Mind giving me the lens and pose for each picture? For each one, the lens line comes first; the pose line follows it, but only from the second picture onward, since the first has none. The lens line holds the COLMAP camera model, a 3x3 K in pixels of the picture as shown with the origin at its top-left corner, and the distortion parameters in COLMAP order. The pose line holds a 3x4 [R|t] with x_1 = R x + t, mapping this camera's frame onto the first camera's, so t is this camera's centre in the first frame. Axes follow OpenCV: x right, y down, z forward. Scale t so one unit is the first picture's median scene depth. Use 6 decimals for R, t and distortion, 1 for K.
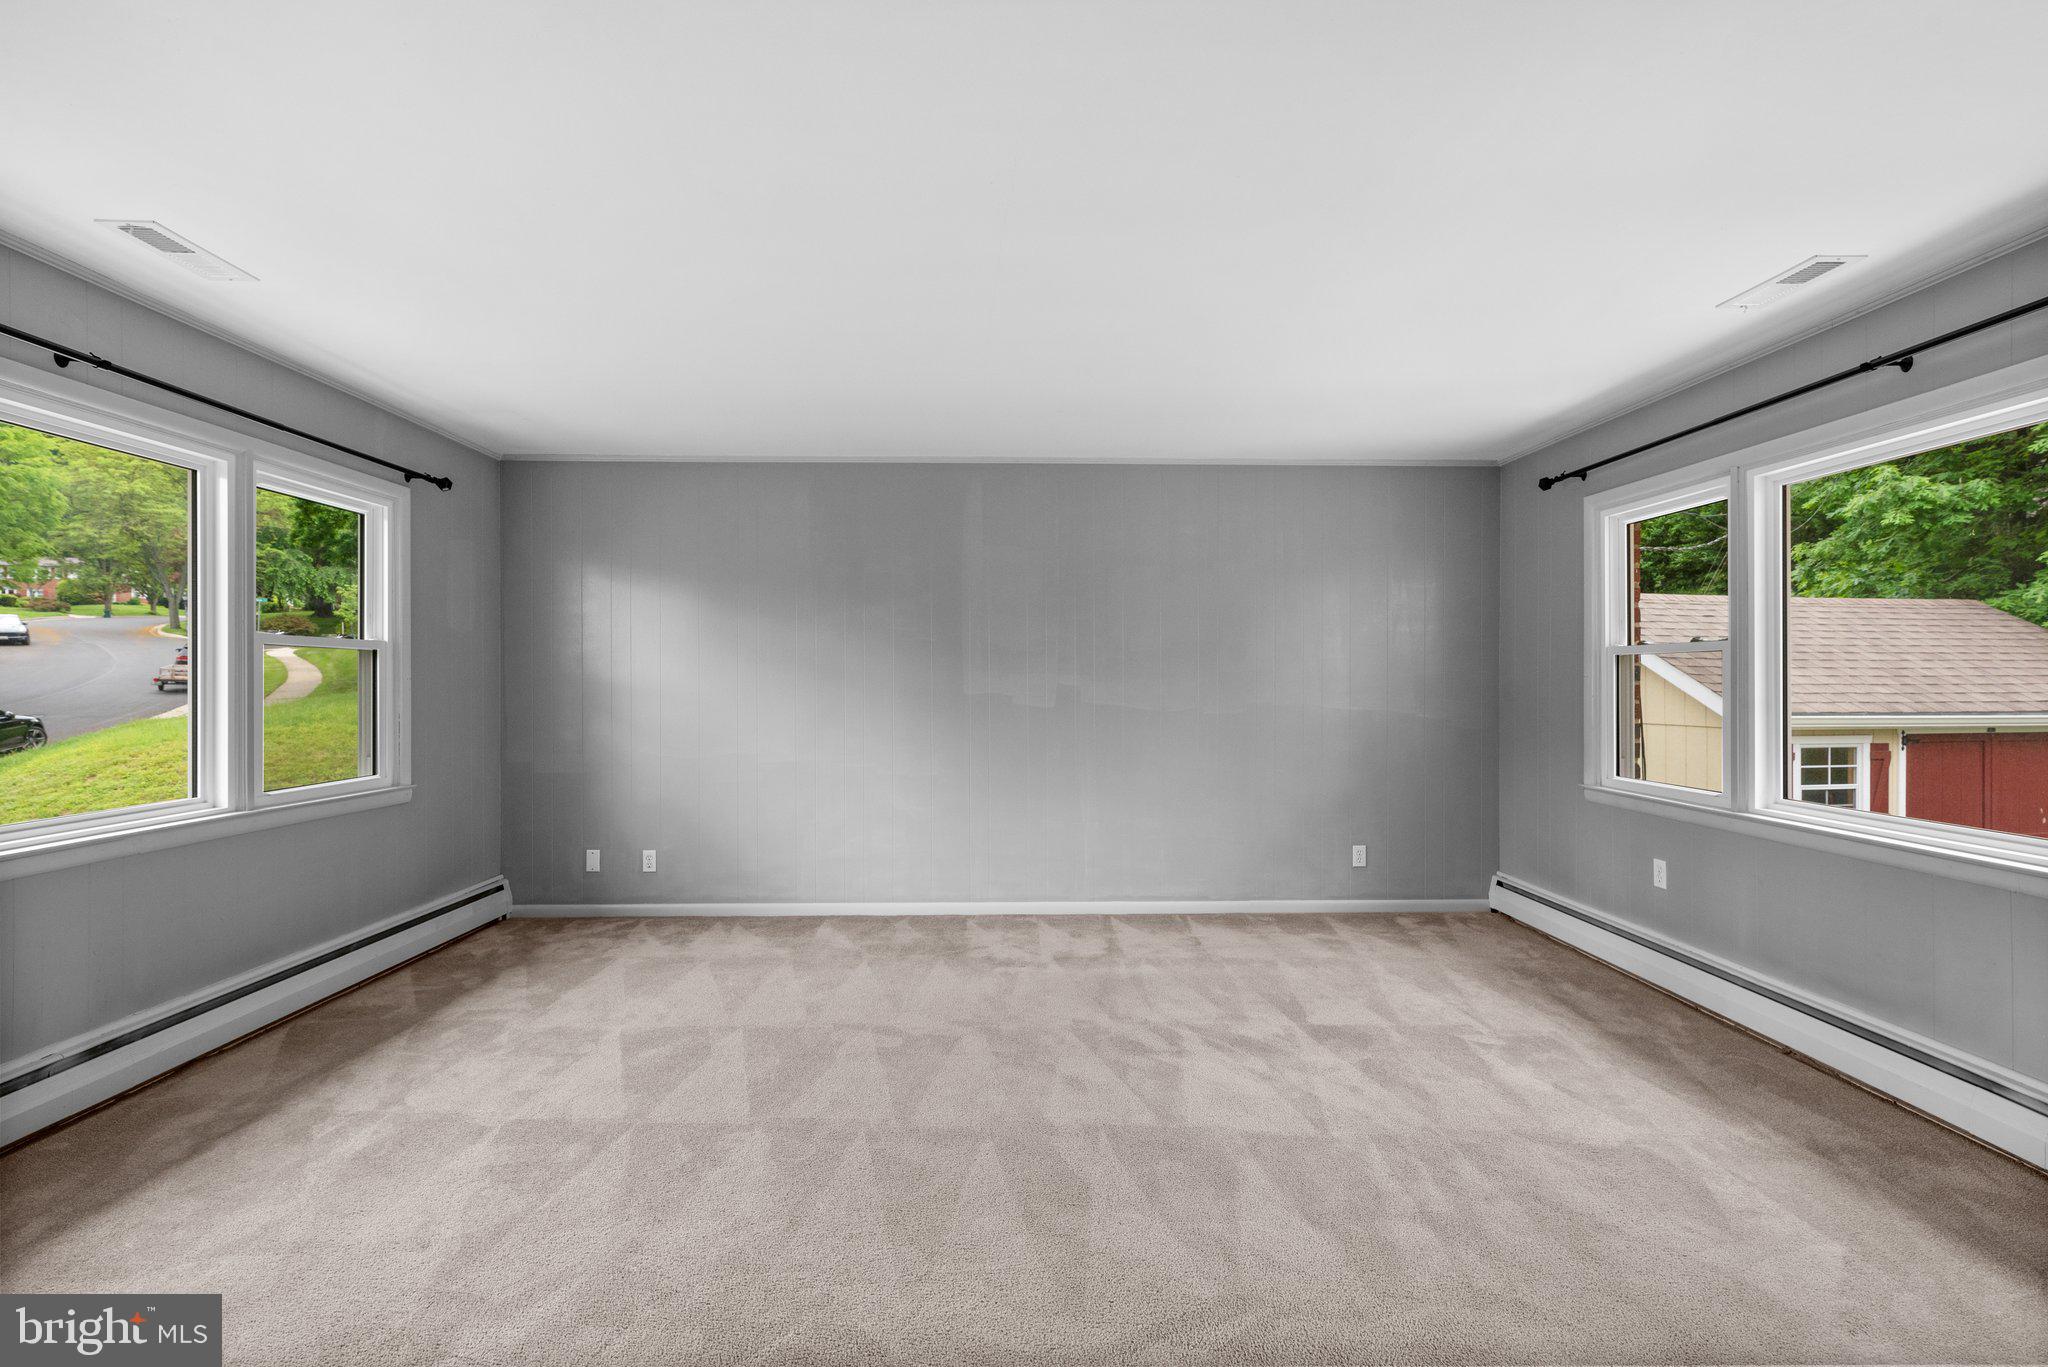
lens RADIAL K [[922.7, 0, 1025.0], [0, 922.7, 672.6], [0, 0, 1]] dist [0.000653, 0.000237]
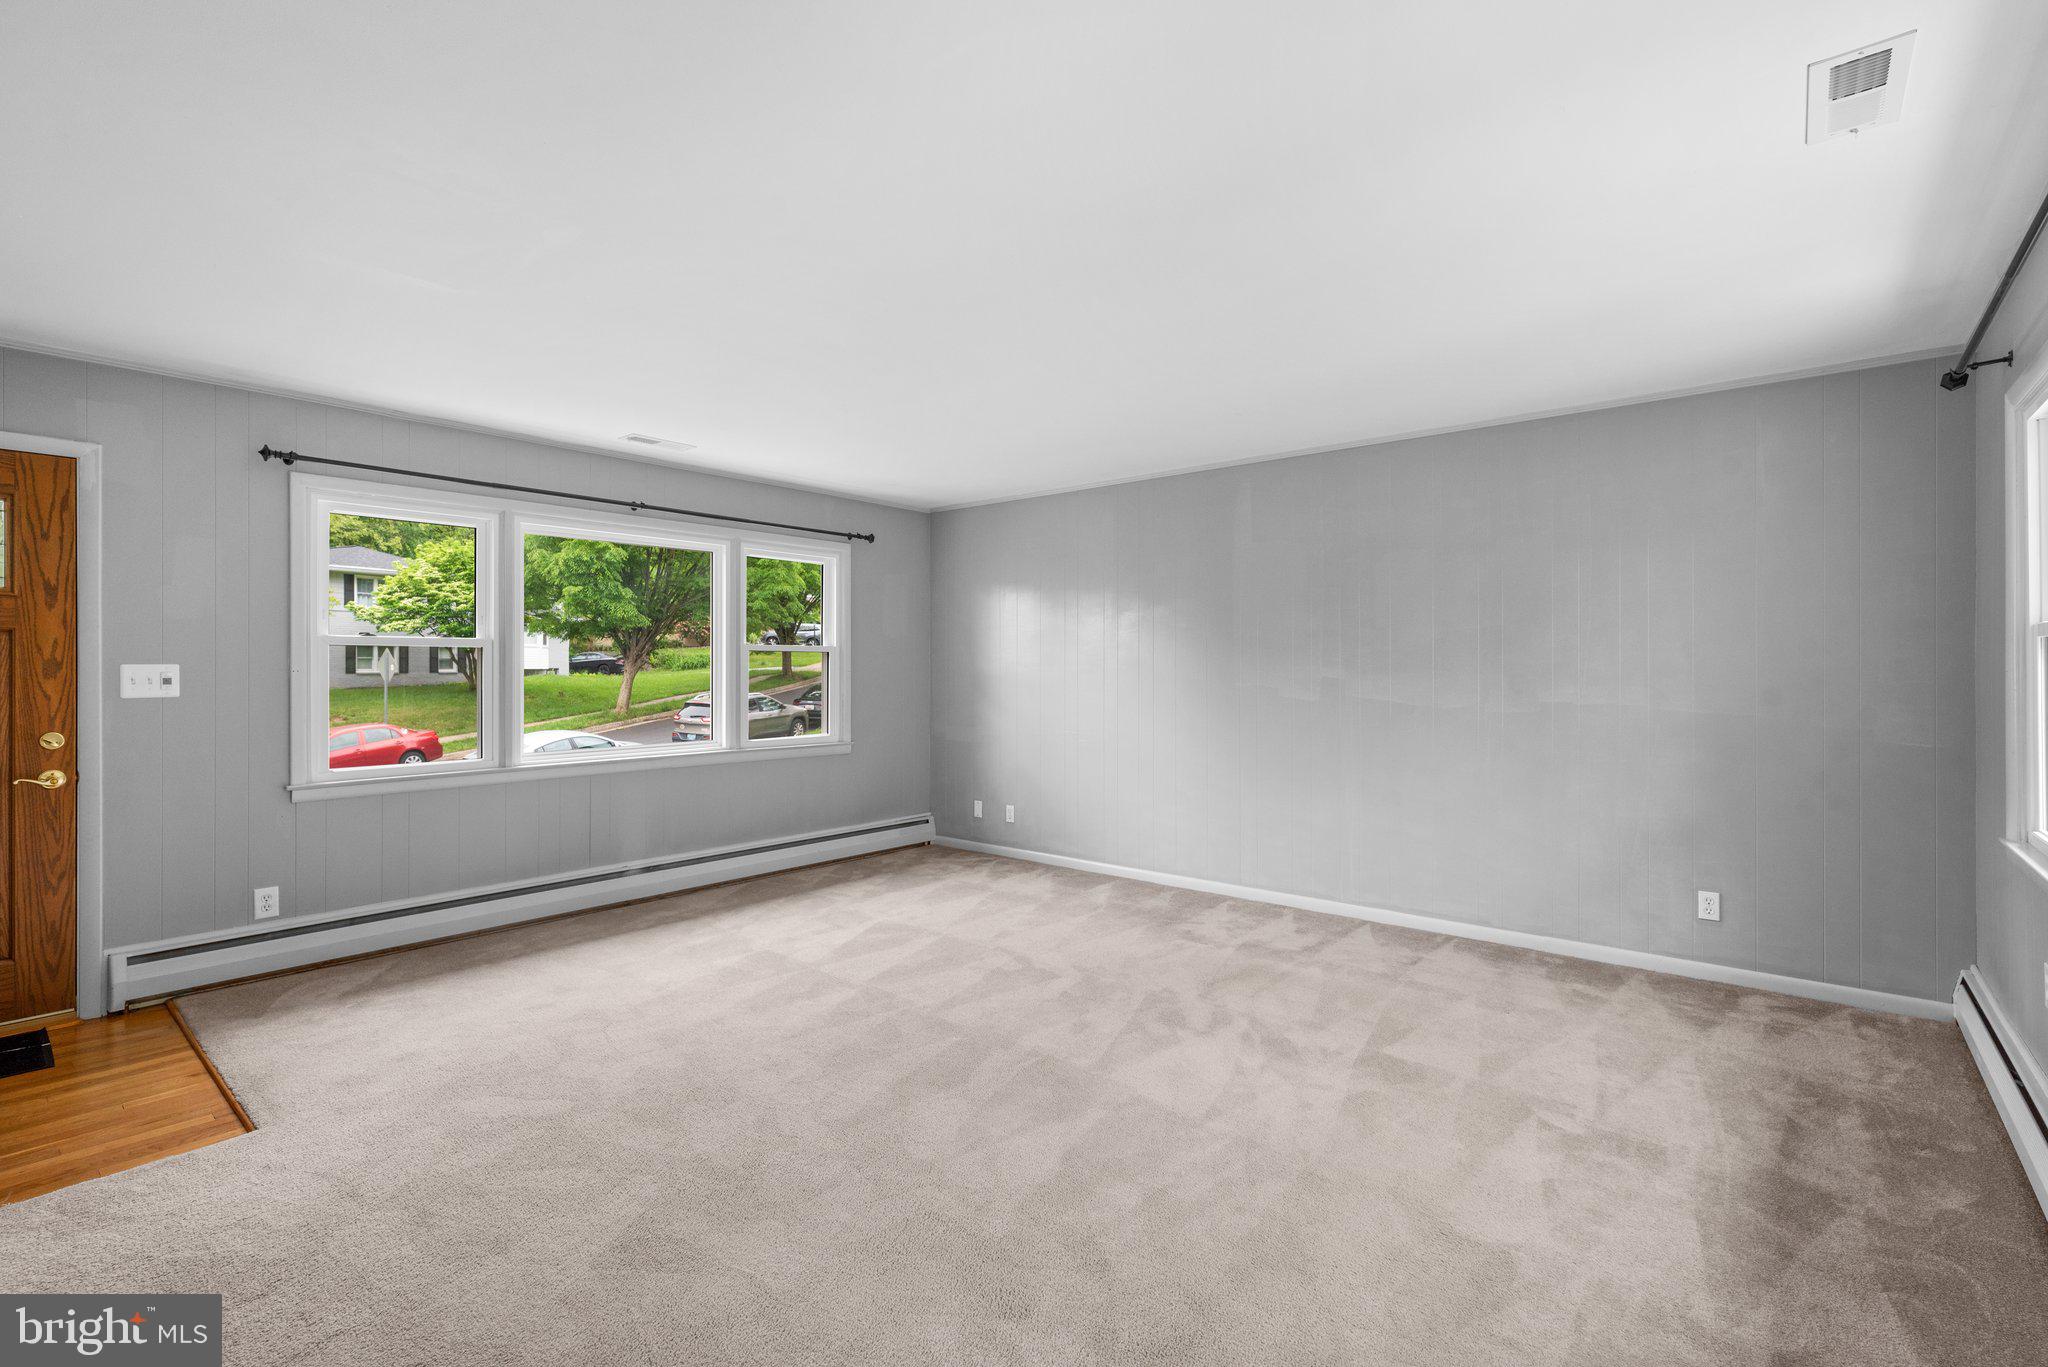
lens RADIAL K [[922.7, 0, 1013.0], [0, 922.7, 653.0], [0, 0, 1]] dist [0.000653, 0.000237]
pose [[0.747113, -0.010698, -0.664611, 0.643341], [0.005228, 0.999934, -0.010219, -0.007704], [0.664677, 0.004160, 0.747120, 0.068981]]
